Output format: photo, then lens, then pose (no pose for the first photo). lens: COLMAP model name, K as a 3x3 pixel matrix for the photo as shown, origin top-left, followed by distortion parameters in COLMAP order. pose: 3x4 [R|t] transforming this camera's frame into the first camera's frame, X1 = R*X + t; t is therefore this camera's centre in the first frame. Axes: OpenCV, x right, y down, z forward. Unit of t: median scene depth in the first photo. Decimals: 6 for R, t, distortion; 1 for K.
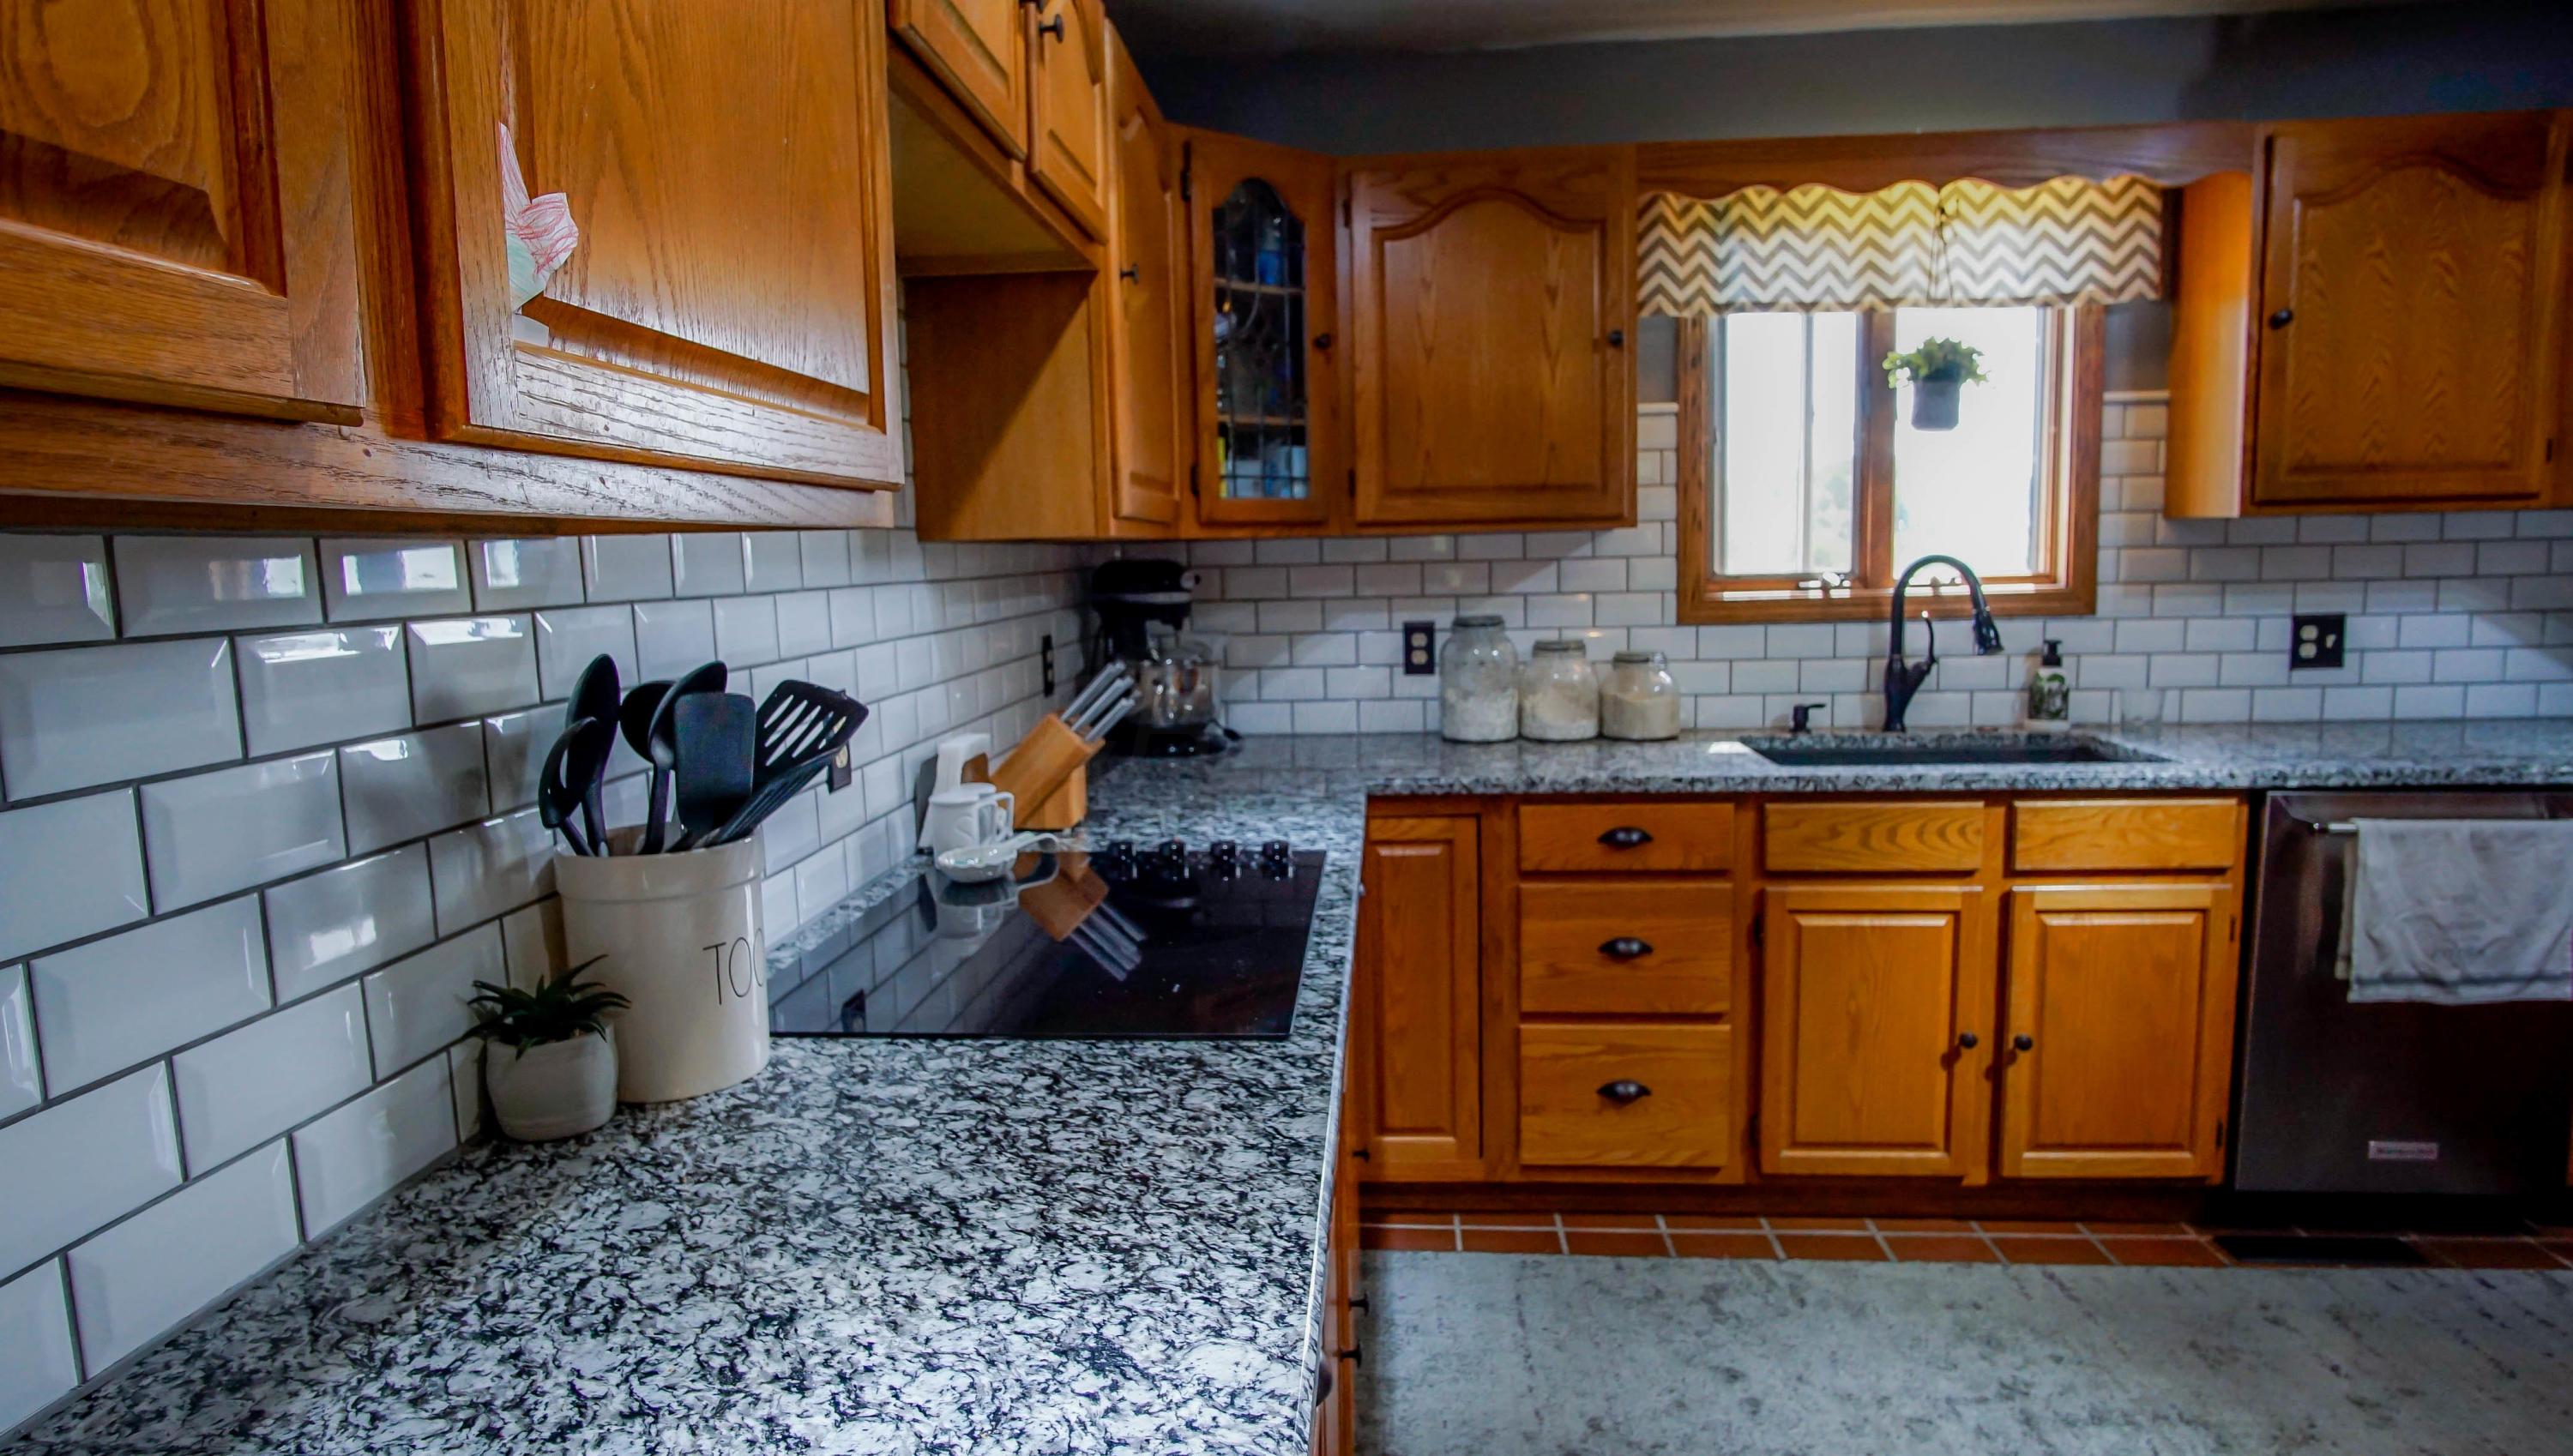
lens RADIAL K [[1414.6, 0, 1284.0], [0, 1414.6, 708.3], [0, 0, 1]] dist [-0.027875, 0.007545]
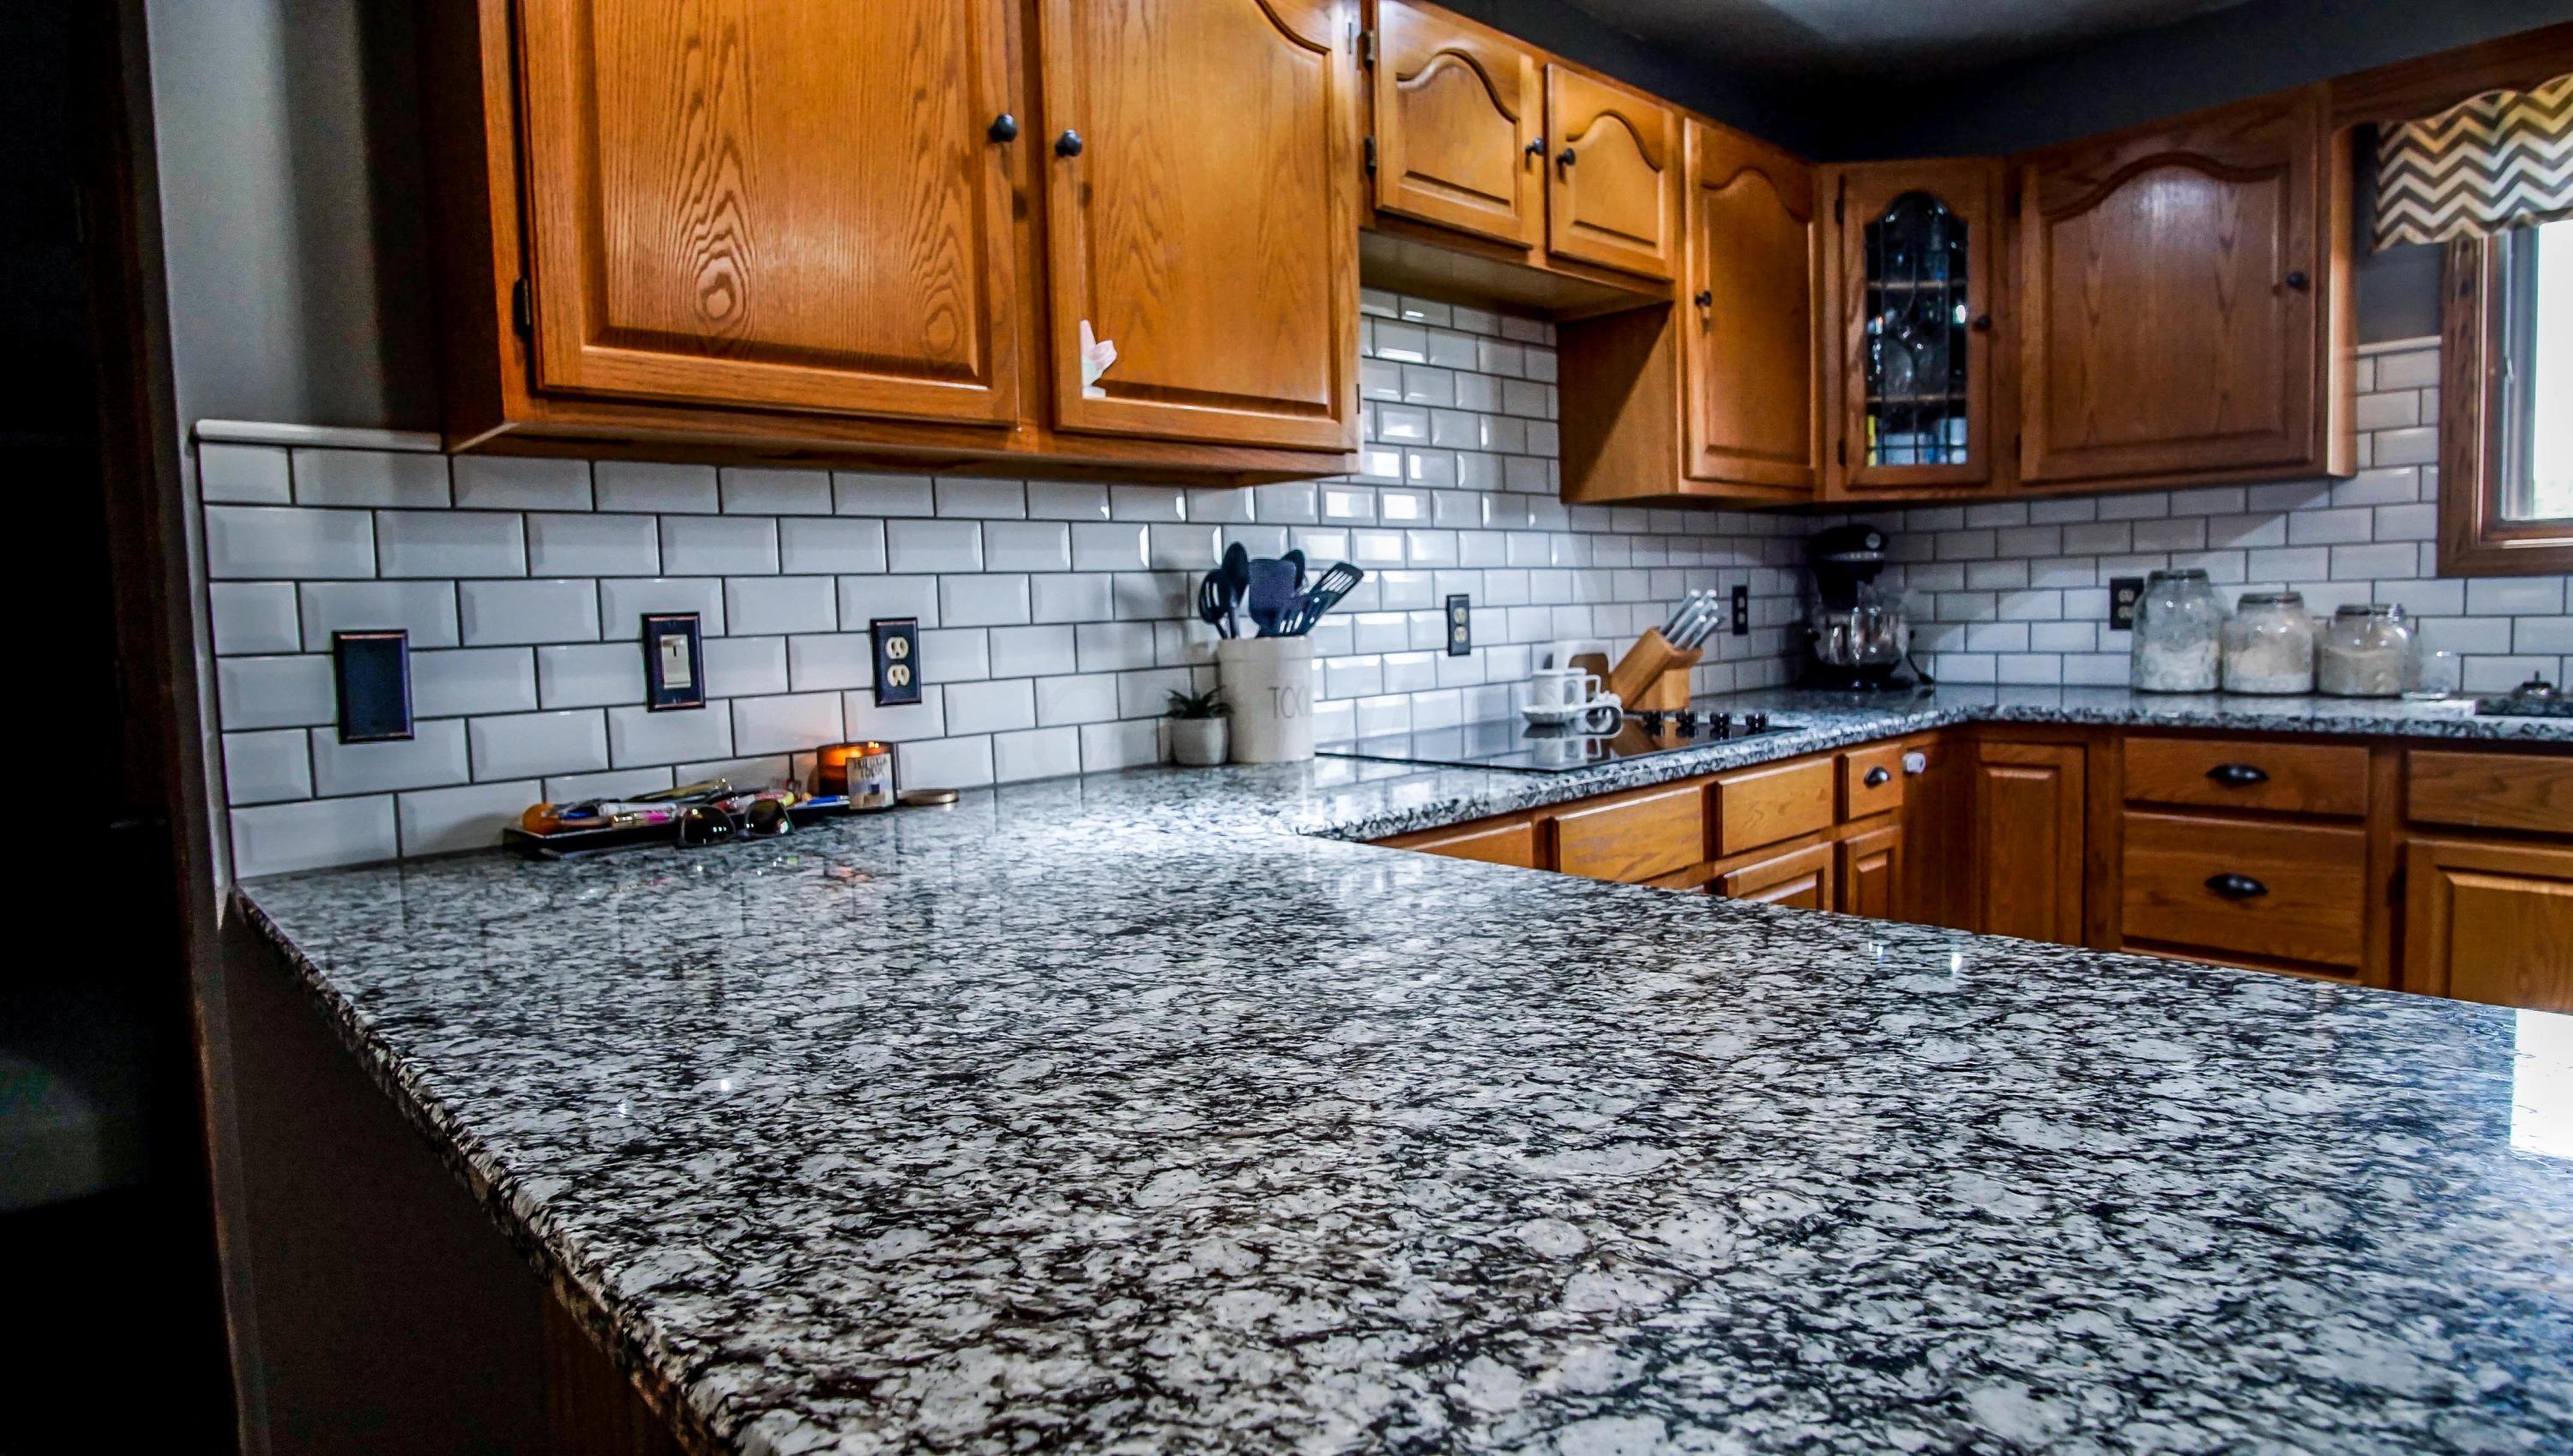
lens RADIAL K [[1414.6, 0, 1300.4], [0, 1414.6, 713.8], [0, 0, 1]] dist [-0.027875, 0.007545]
pose [[0.742264, 0.049105, -0.668306, 0.363695], [-0.059196, 0.998217, 0.007599, 0.070942], [0.667488, 0.033920, 0.743848, -0.174313]]
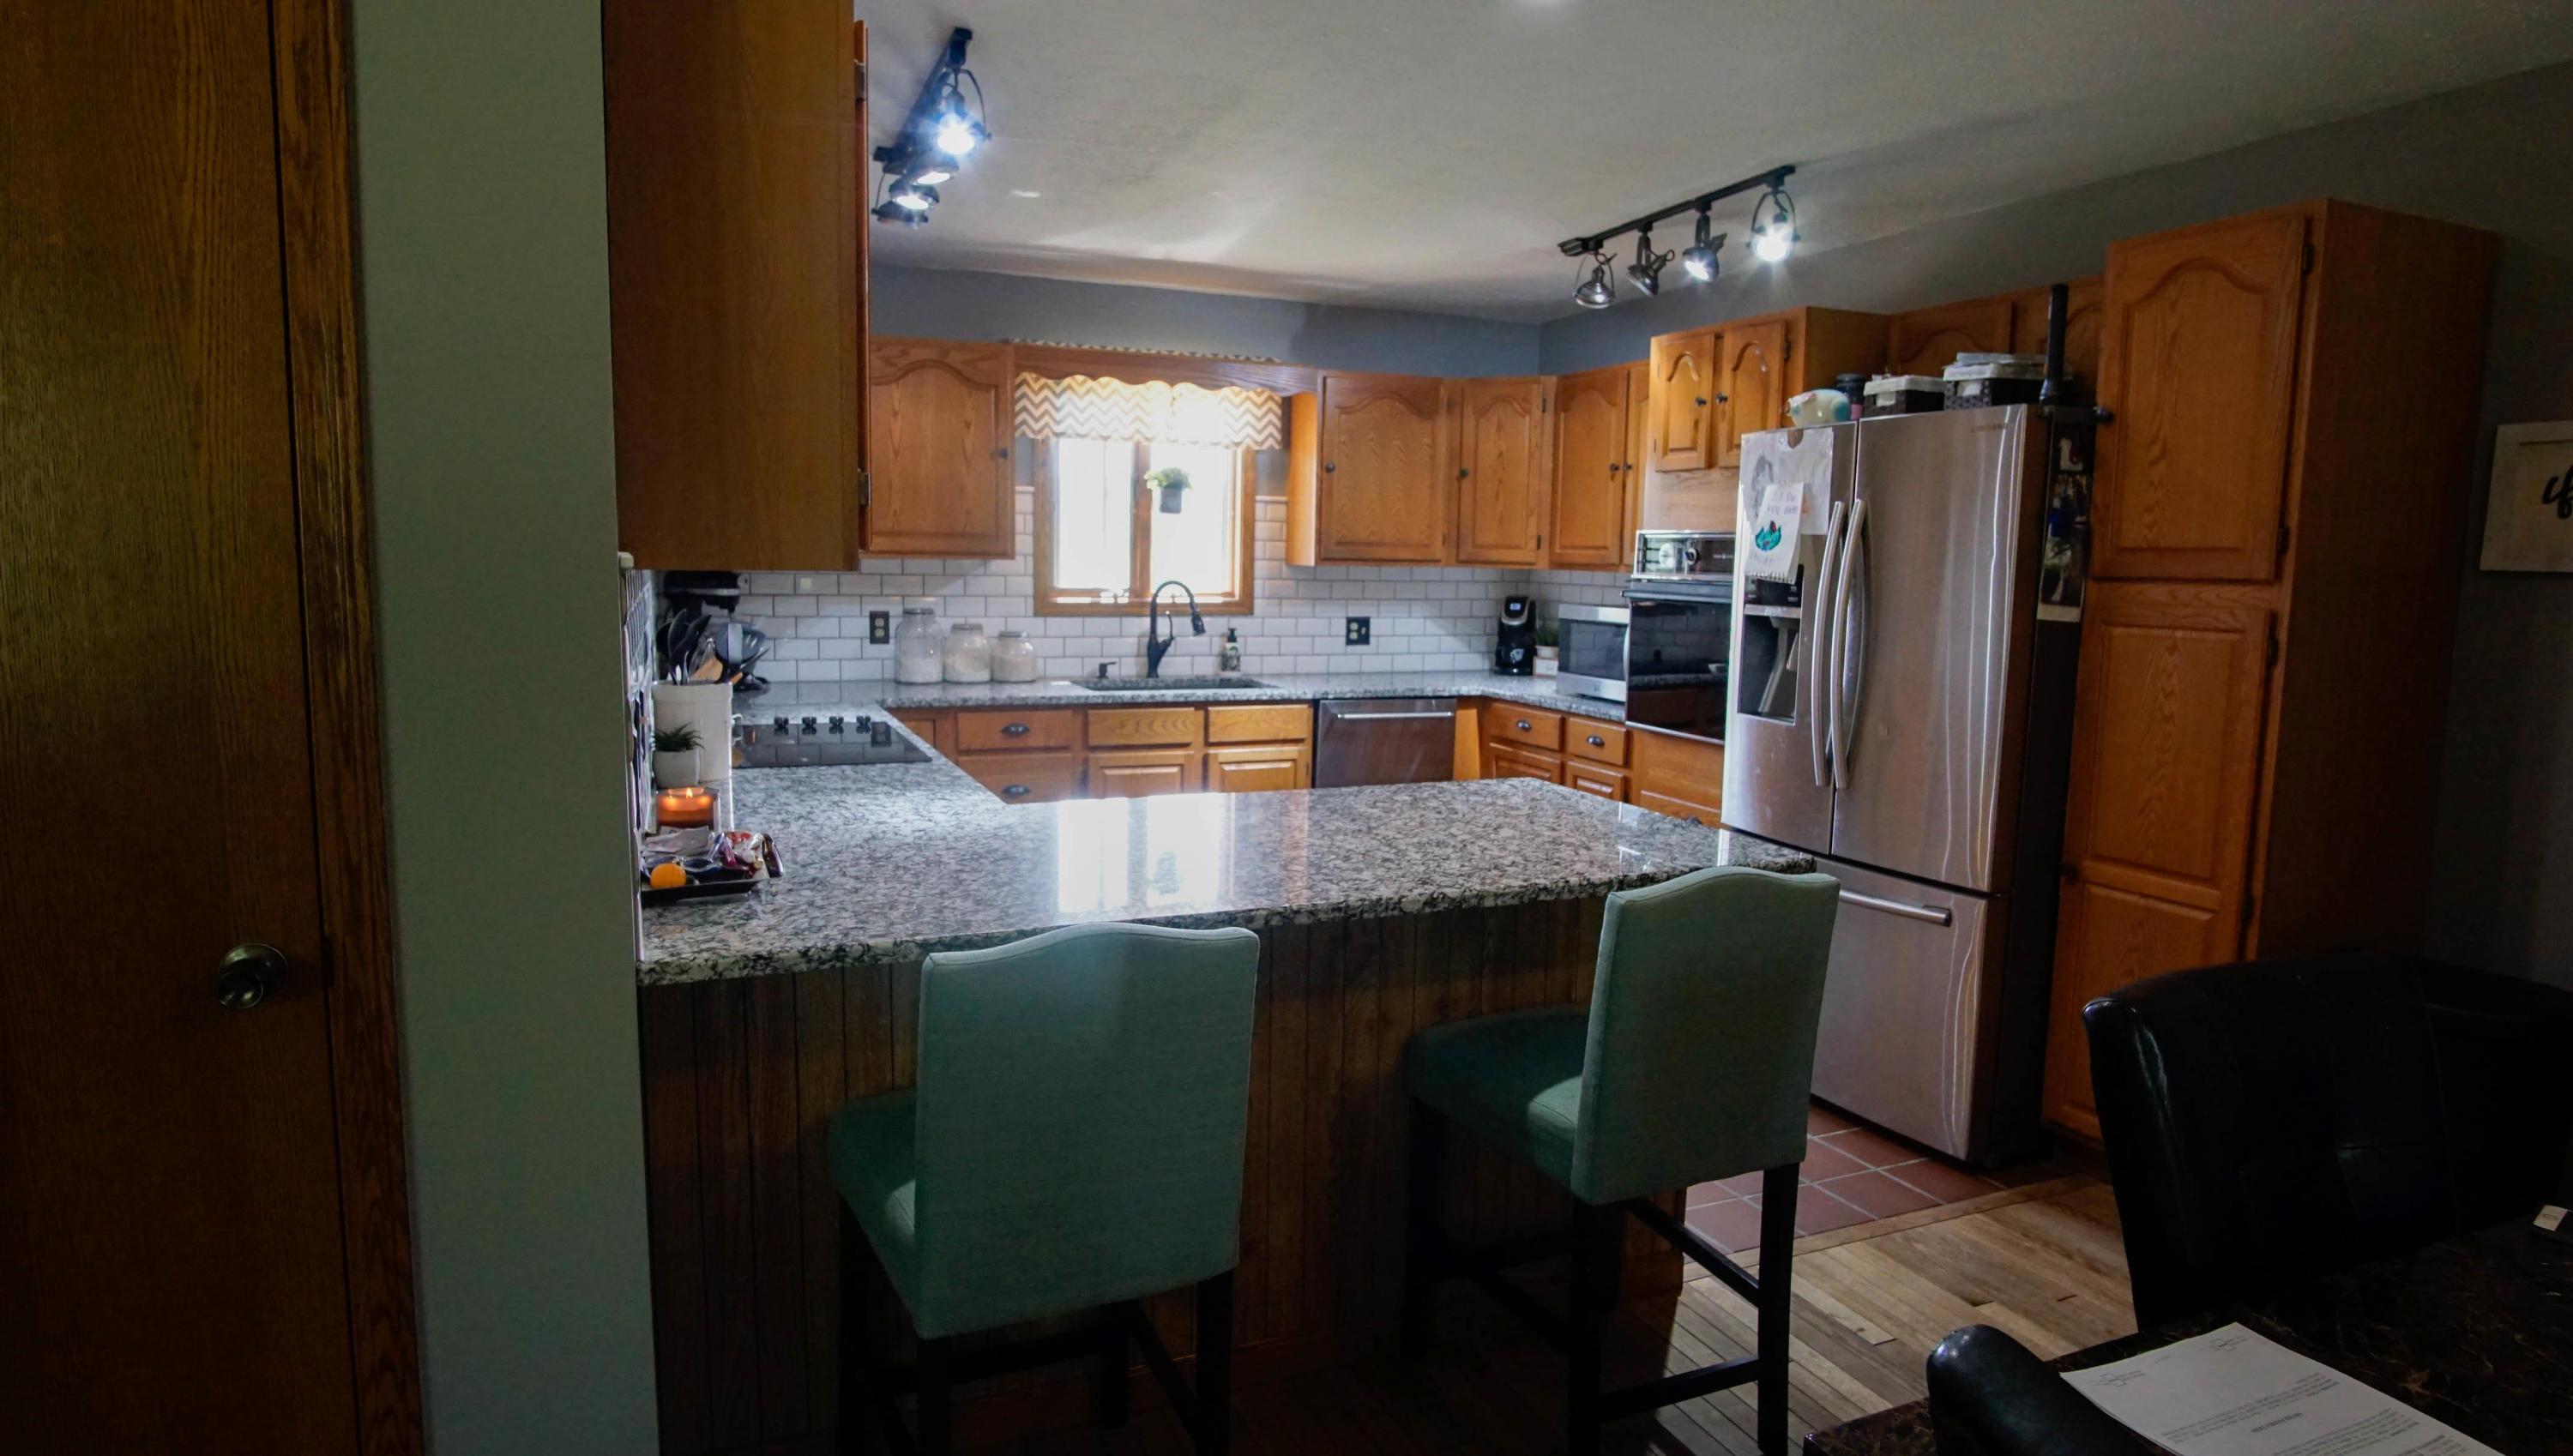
lens RADIAL K [[1414.6, 0, 1280.6], [0, 1414.6, 719.2], [0, 0, 1]] dist [-0.027875, 0.007545]
pose [[0.882839, -0.013328, 0.469487, -0.280332], [0.010780, 0.999909, 0.008116, 0.058733], [-0.469552, -0.002105, 0.882902, -0.695172]]
